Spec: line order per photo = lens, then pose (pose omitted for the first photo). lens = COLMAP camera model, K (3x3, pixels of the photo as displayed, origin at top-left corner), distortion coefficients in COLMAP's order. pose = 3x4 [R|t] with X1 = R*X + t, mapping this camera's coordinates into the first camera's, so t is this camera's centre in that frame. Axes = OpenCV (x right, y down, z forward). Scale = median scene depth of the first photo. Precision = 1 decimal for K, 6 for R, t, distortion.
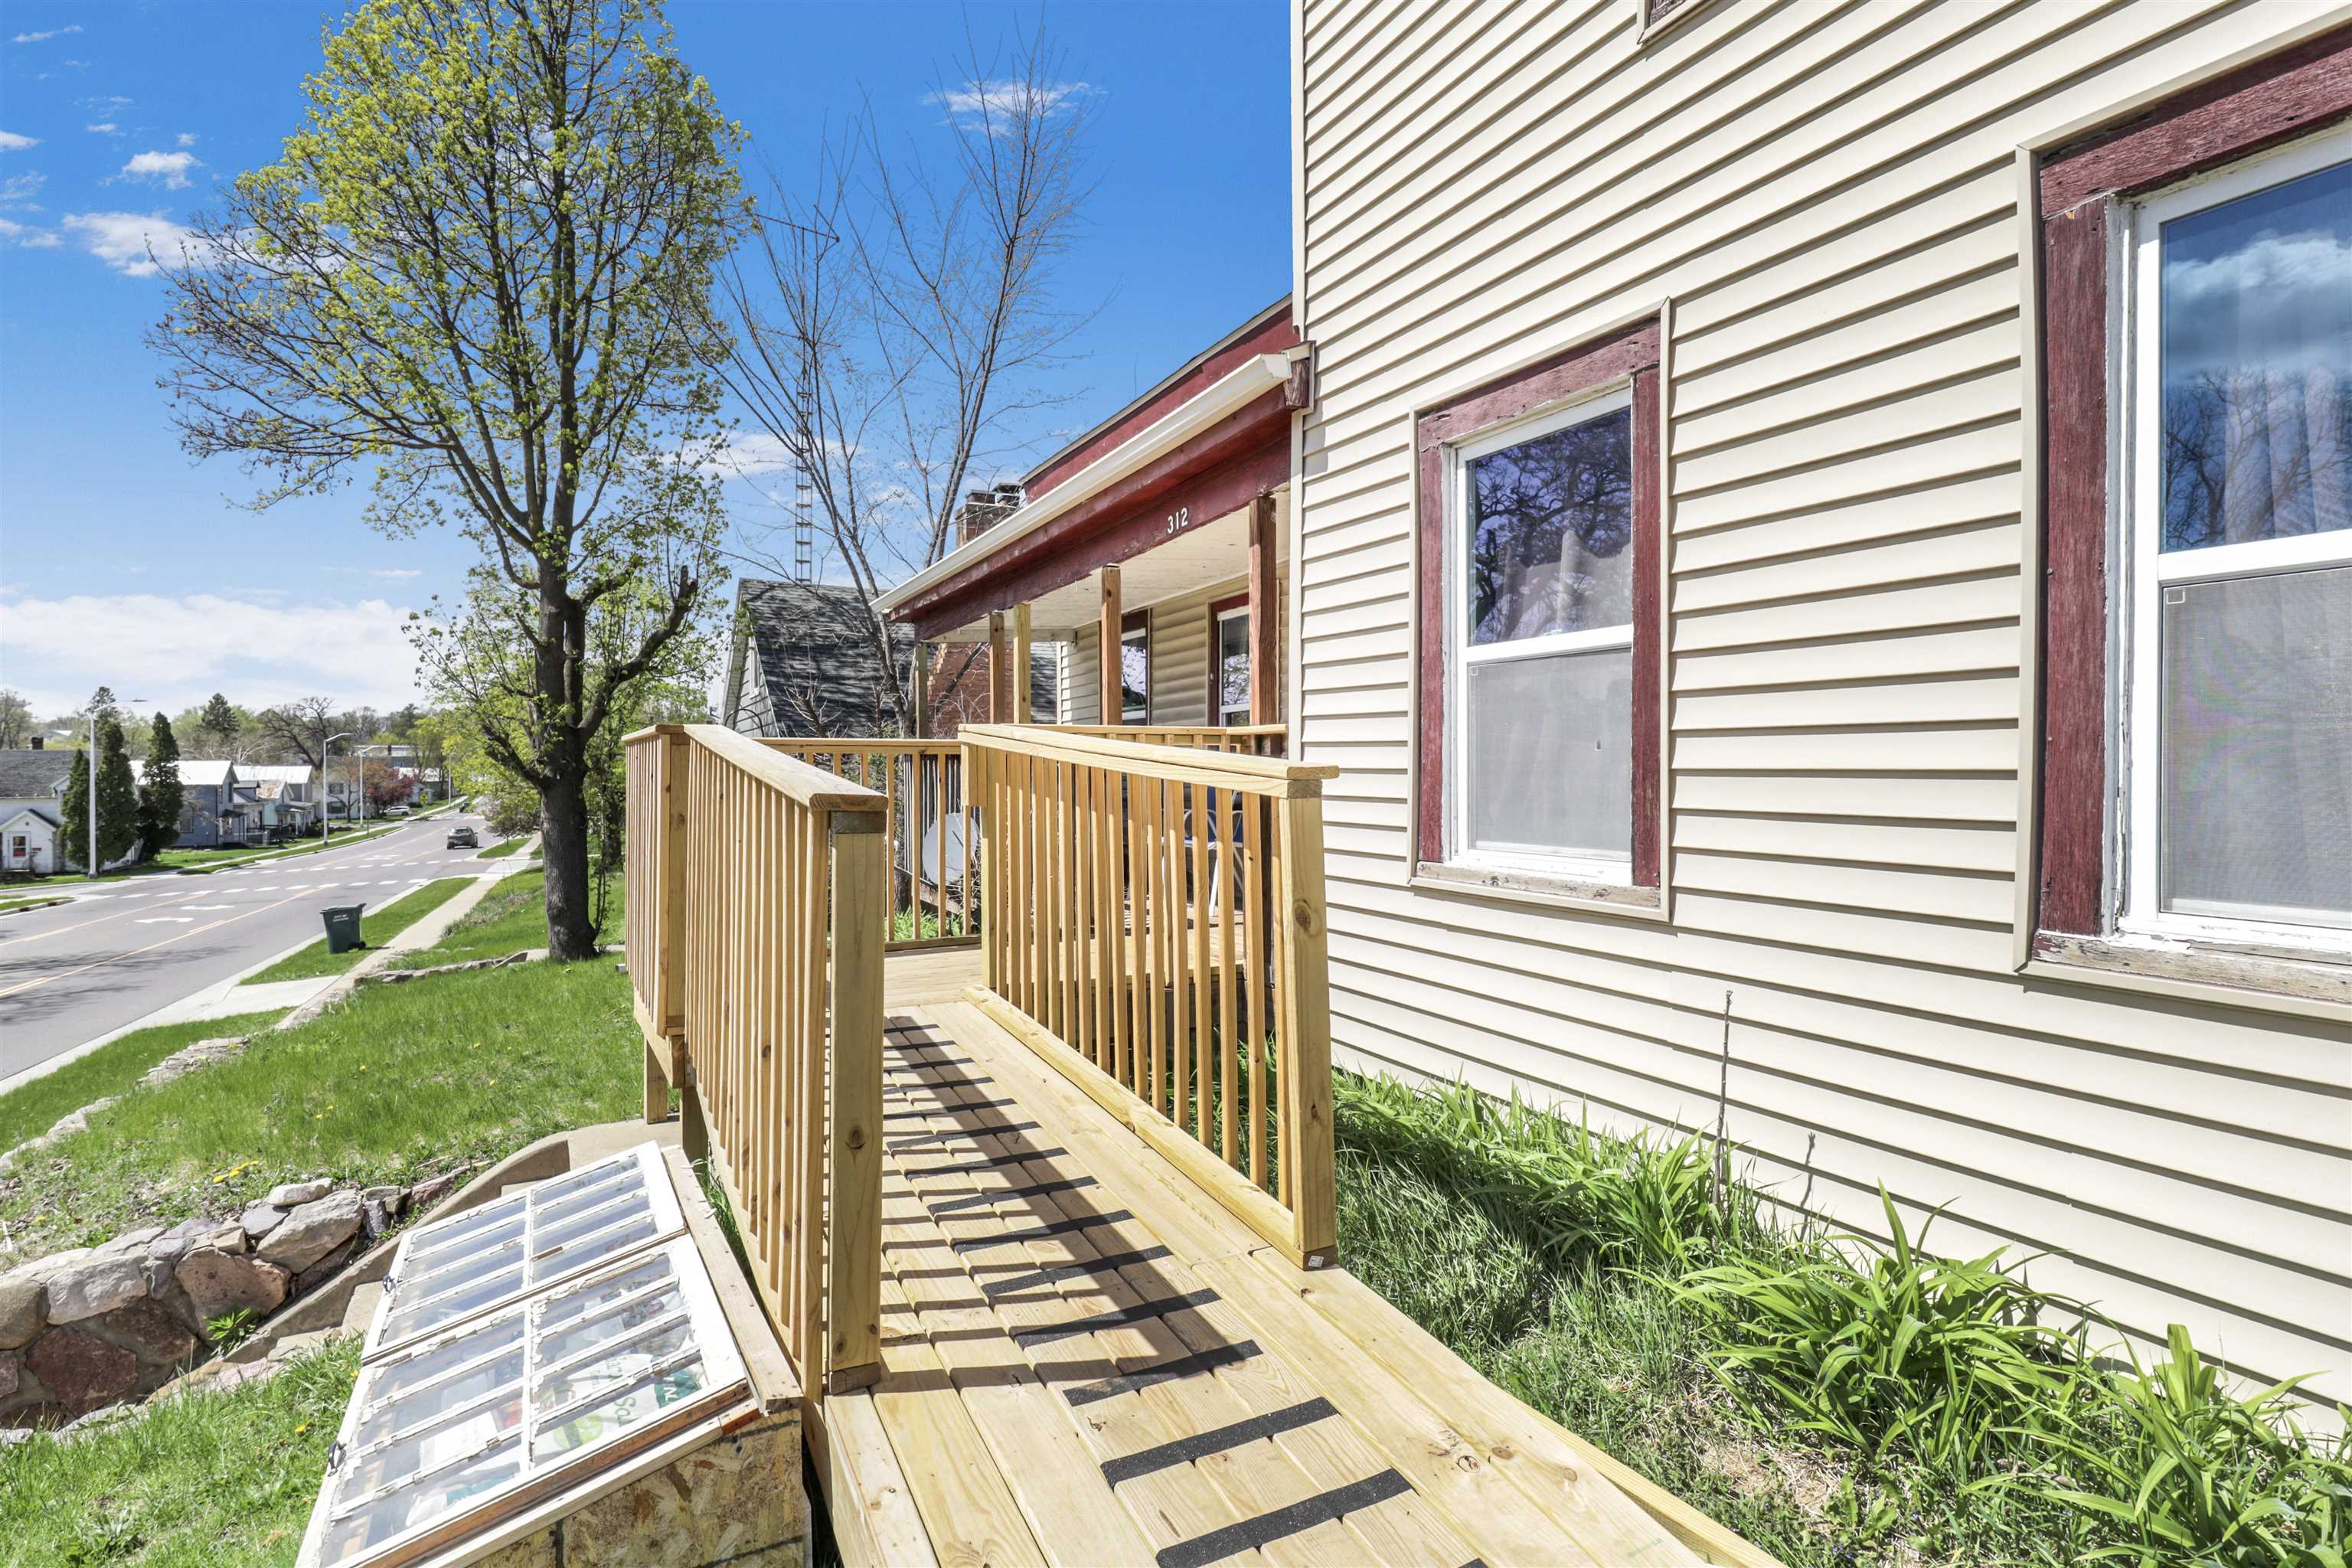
lens RADIAL K [[1151.9, 0, 1175.5], [0, 1151.9, 778.6], [0, 0, 1]] dist [-0.003657, -0.000250]
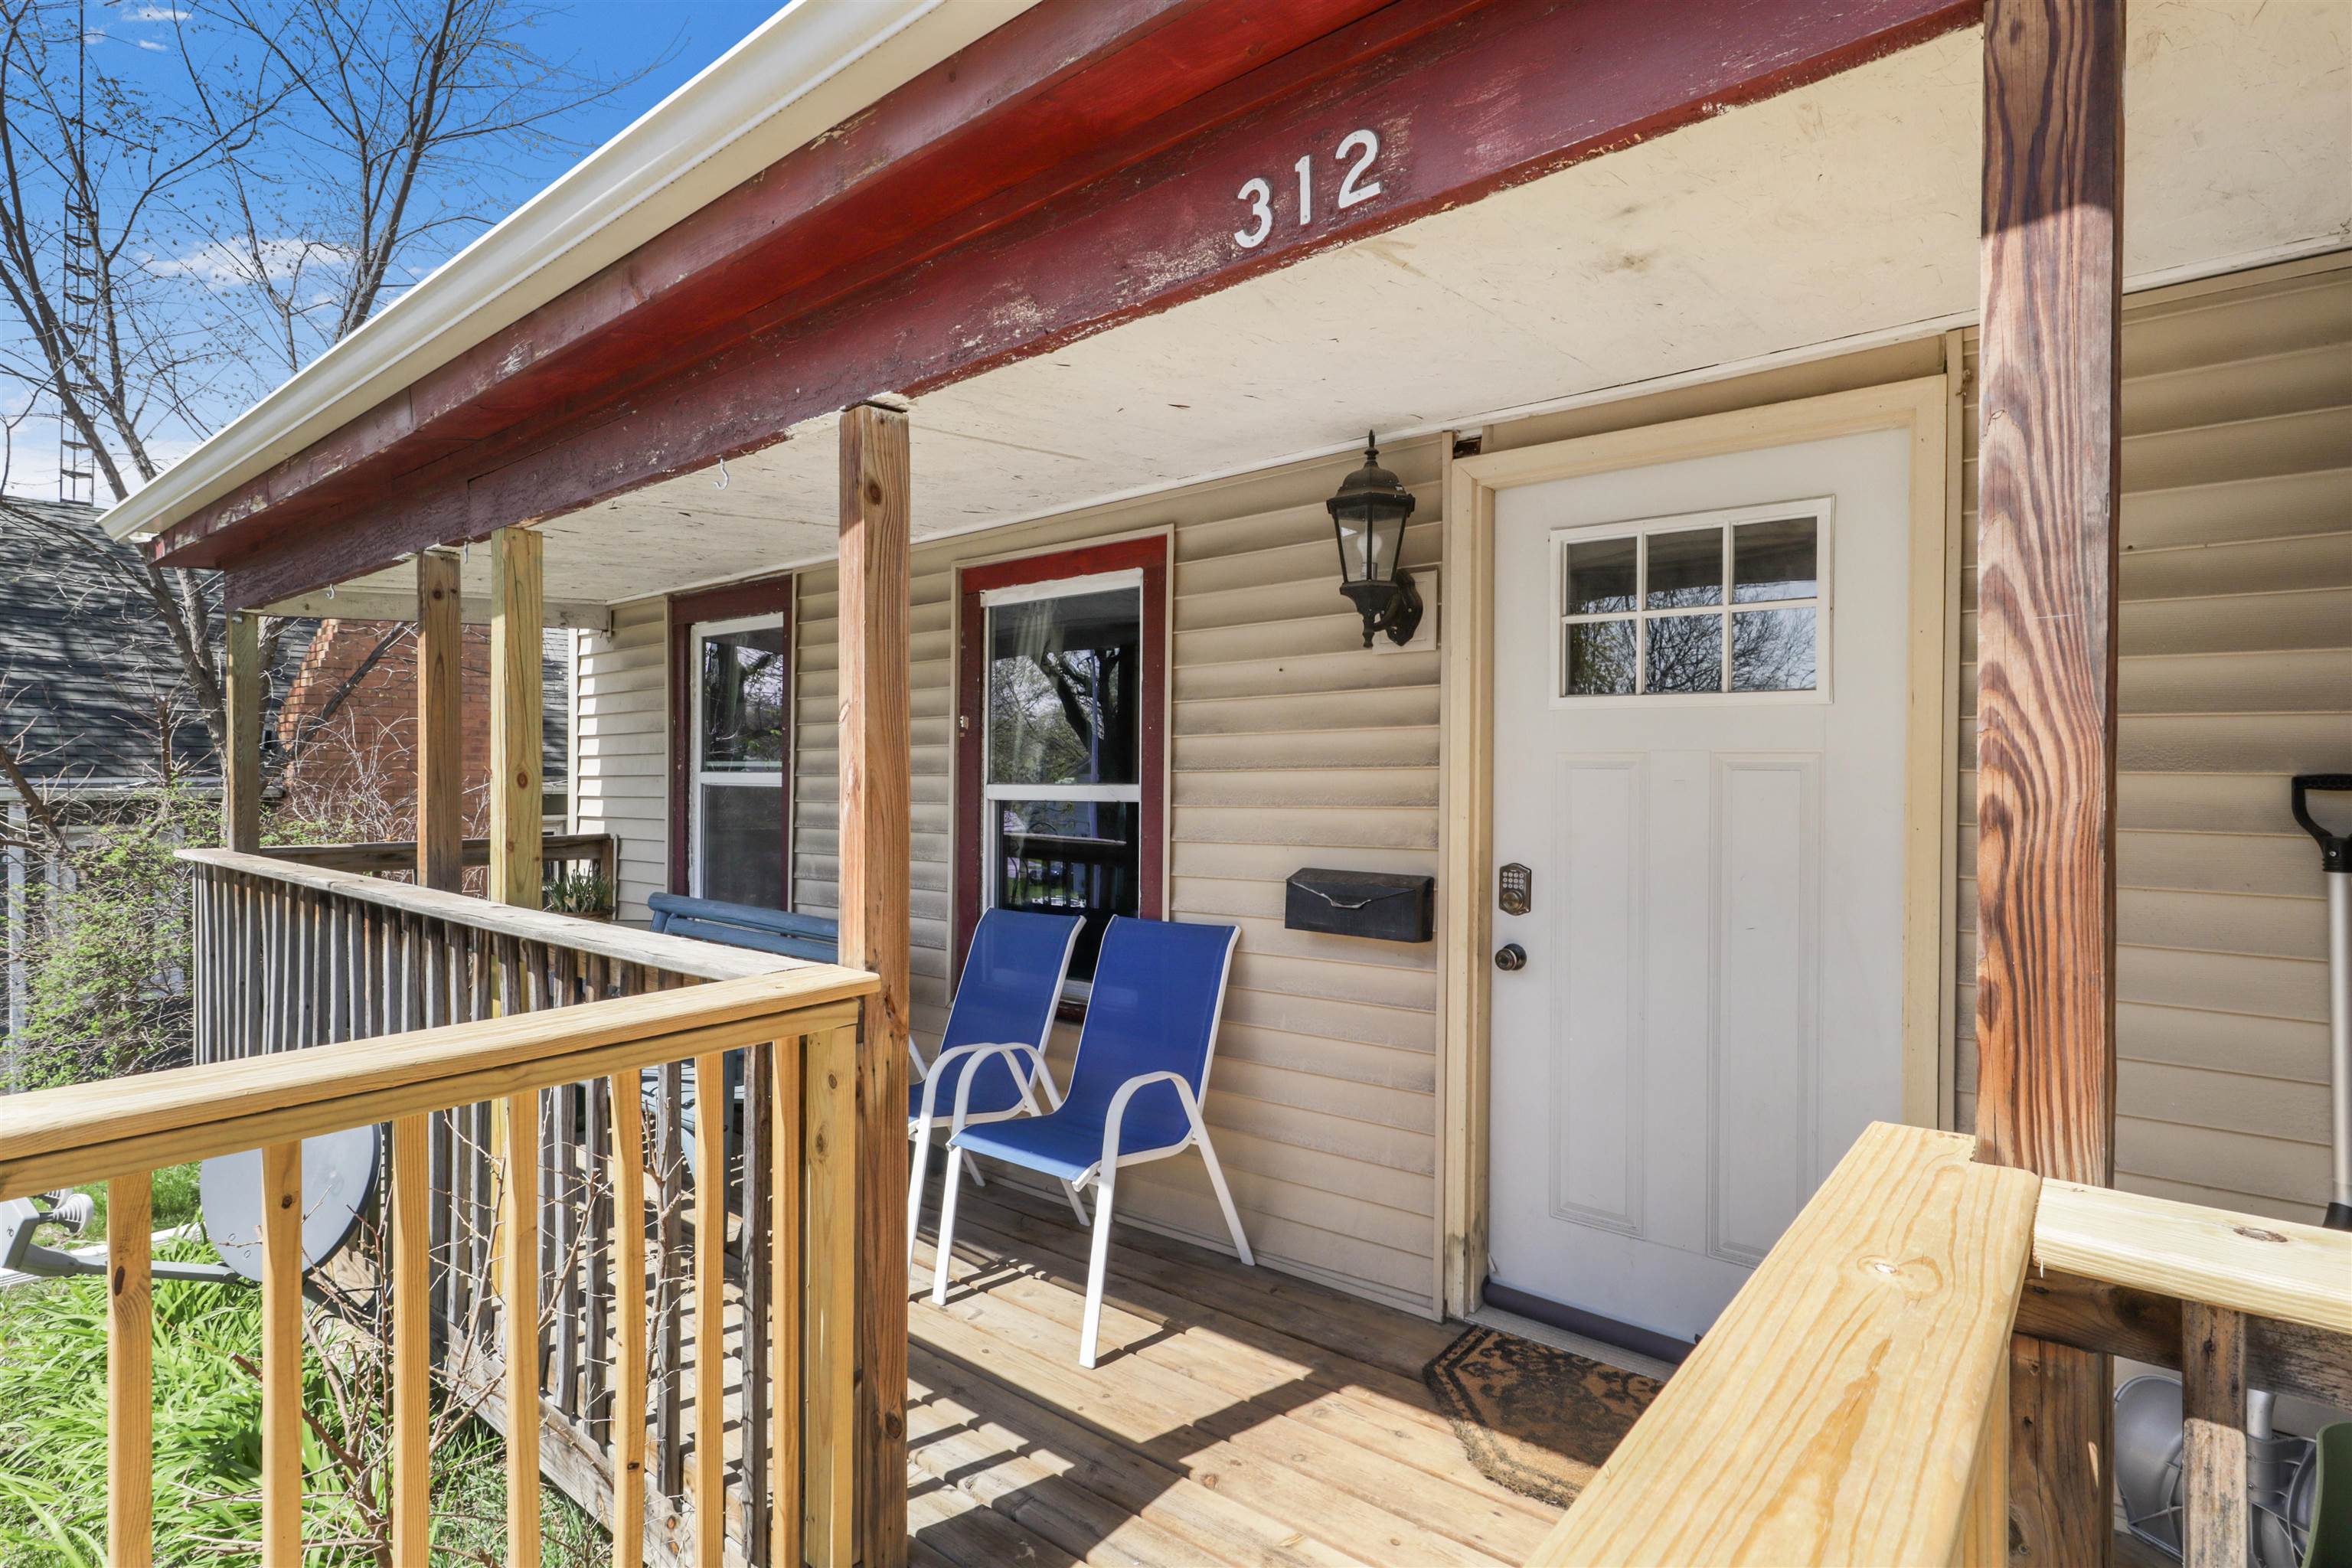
lens RADIAL K [[1151.9, 0, 1188.6], [0, 1151.9, 771.2], [0, 0, 1]] dist [-0.003657, -0.000250]
pose [[0.910320, 0.001657, 0.413902, -0.075265], [0.000914, 0.999982, -0.006013, -0.059148], [-0.413904, 0.005852, 0.910301, 0.478145]]
